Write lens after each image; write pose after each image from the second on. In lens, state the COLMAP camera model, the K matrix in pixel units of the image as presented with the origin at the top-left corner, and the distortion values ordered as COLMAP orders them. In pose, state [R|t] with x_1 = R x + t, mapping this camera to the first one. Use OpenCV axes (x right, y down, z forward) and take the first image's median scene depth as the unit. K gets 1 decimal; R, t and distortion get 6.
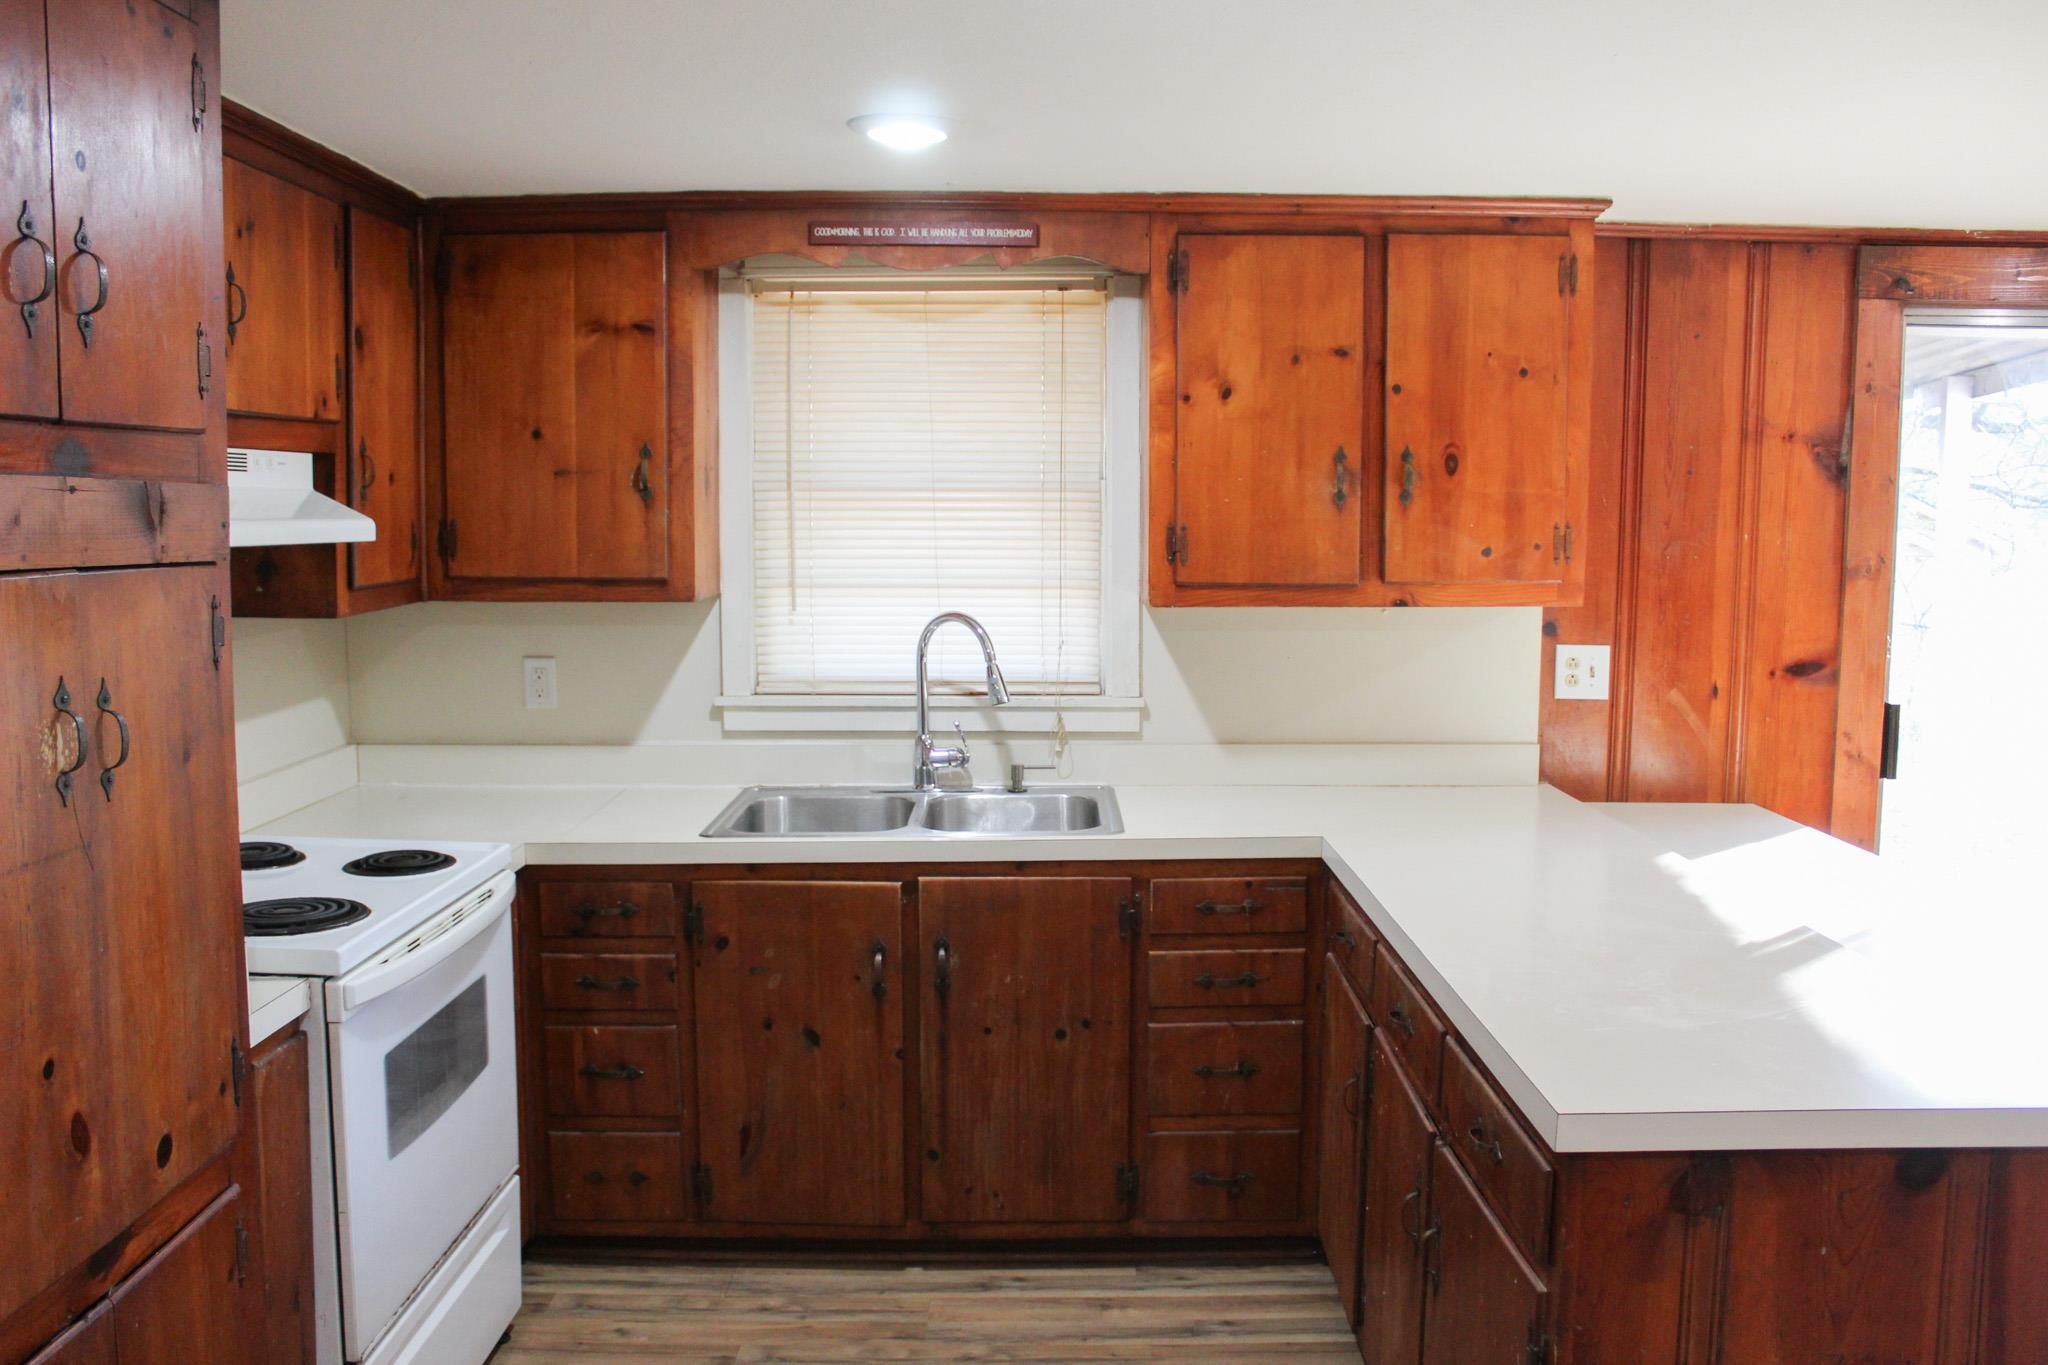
lens RADIAL K [[1724.9, 0, 1020.7], [0, 1724.9, 694.0], [0, 0, 1]] dist [-0.141824, 0.120968]
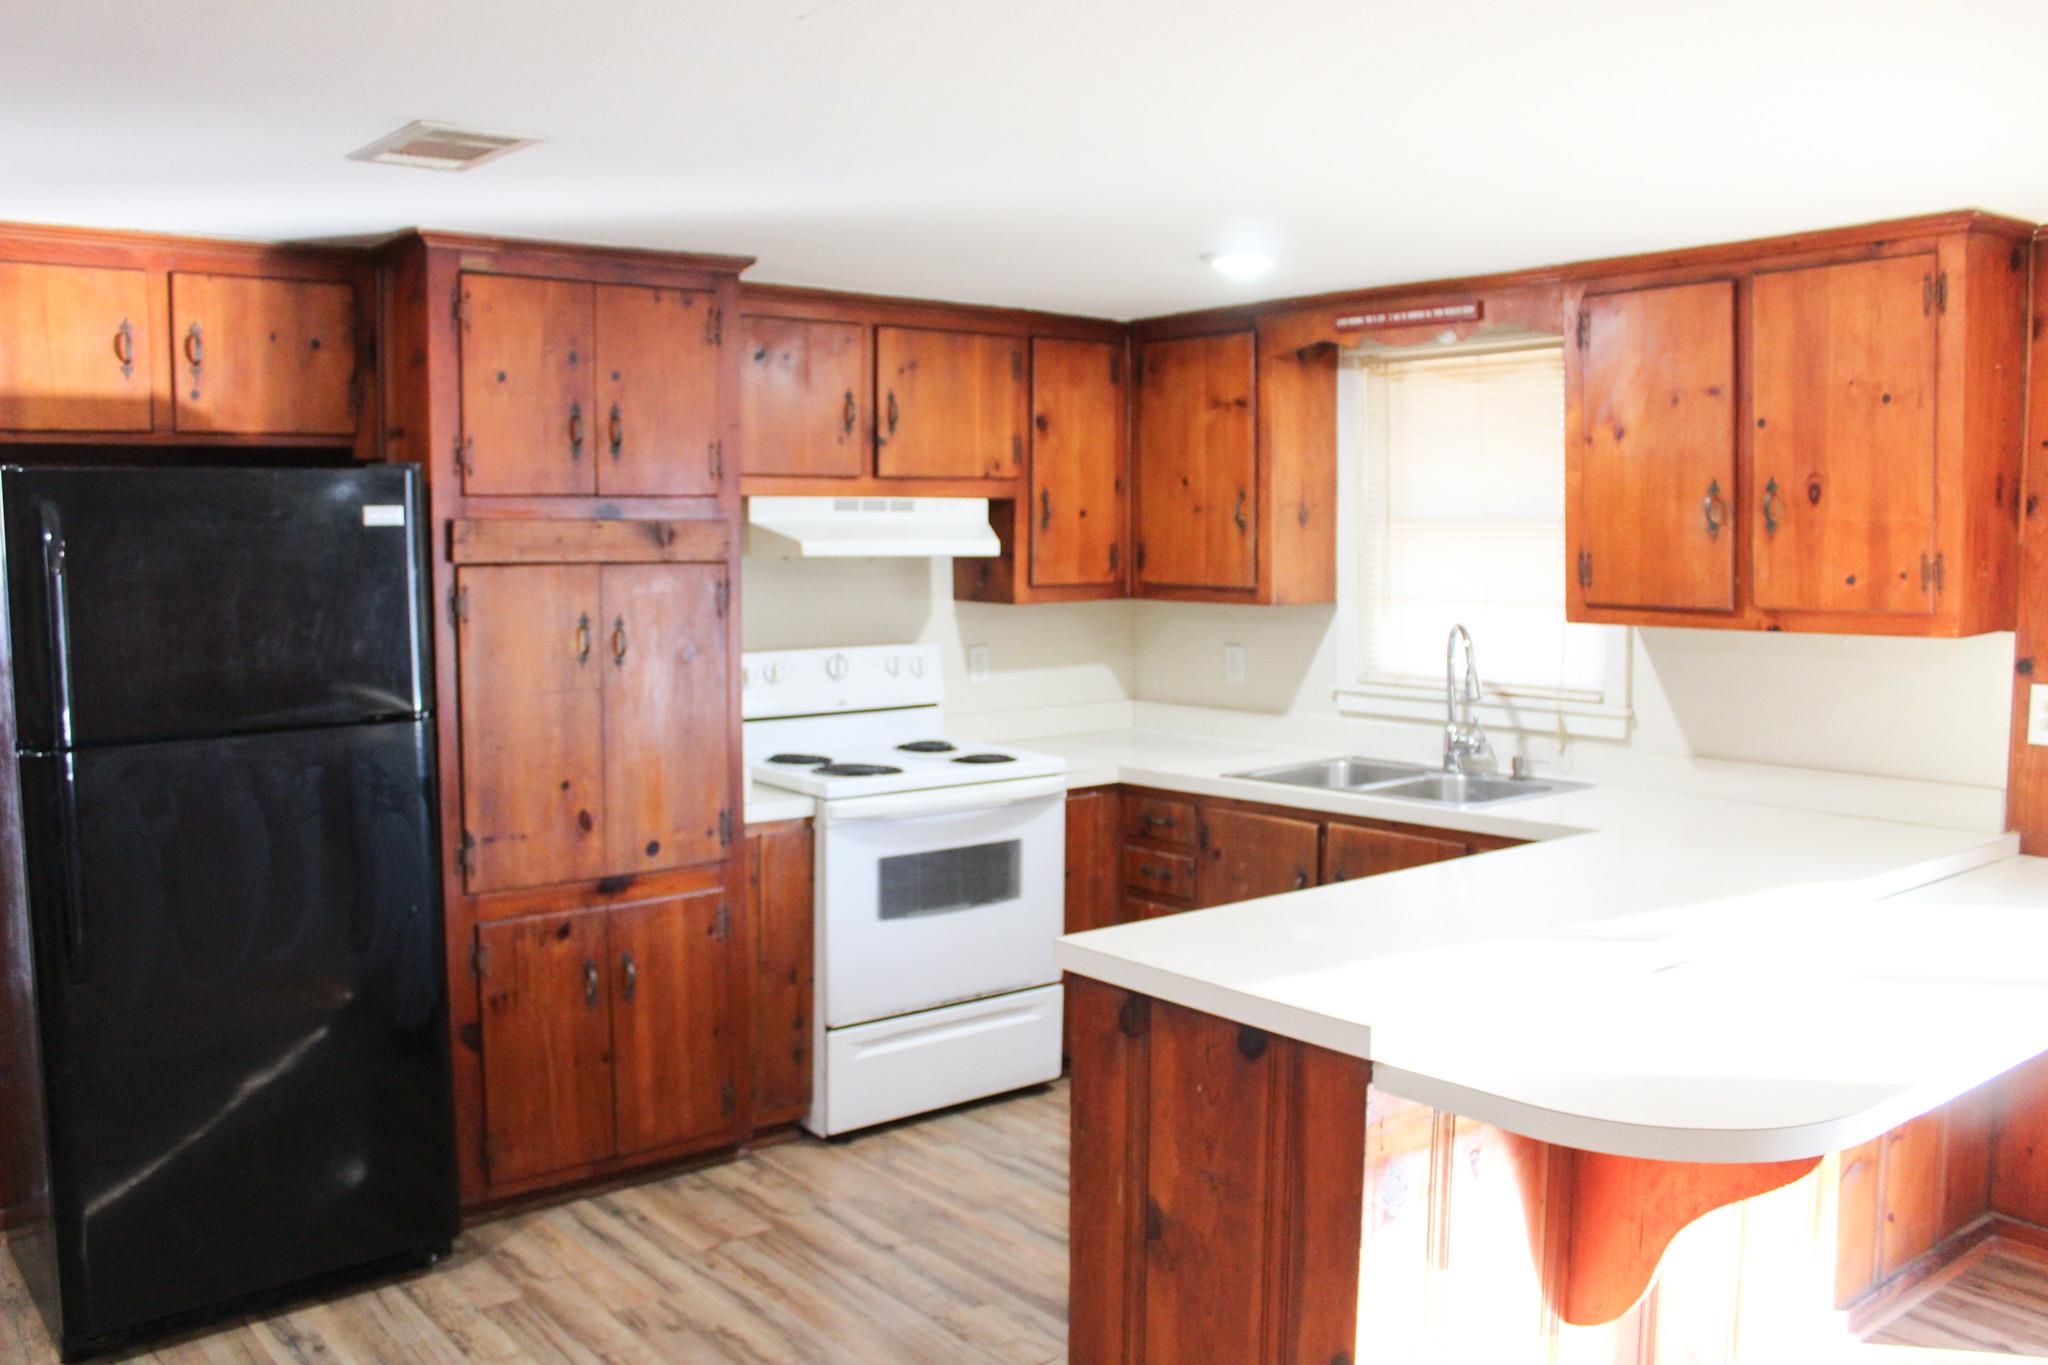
lens RADIAL K [[1724.9, 0, 1003.3], [0, 1724.9, 682.7], [0, 0, 1]] dist [-0.141824, 0.120968]
pose [[0.628016, 0.064228, -0.775546, 0.729897], [-0.082587, 0.996461, 0.015647, 0.002053], [0.773806, 0.054224, 0.631097, 0.001118]]
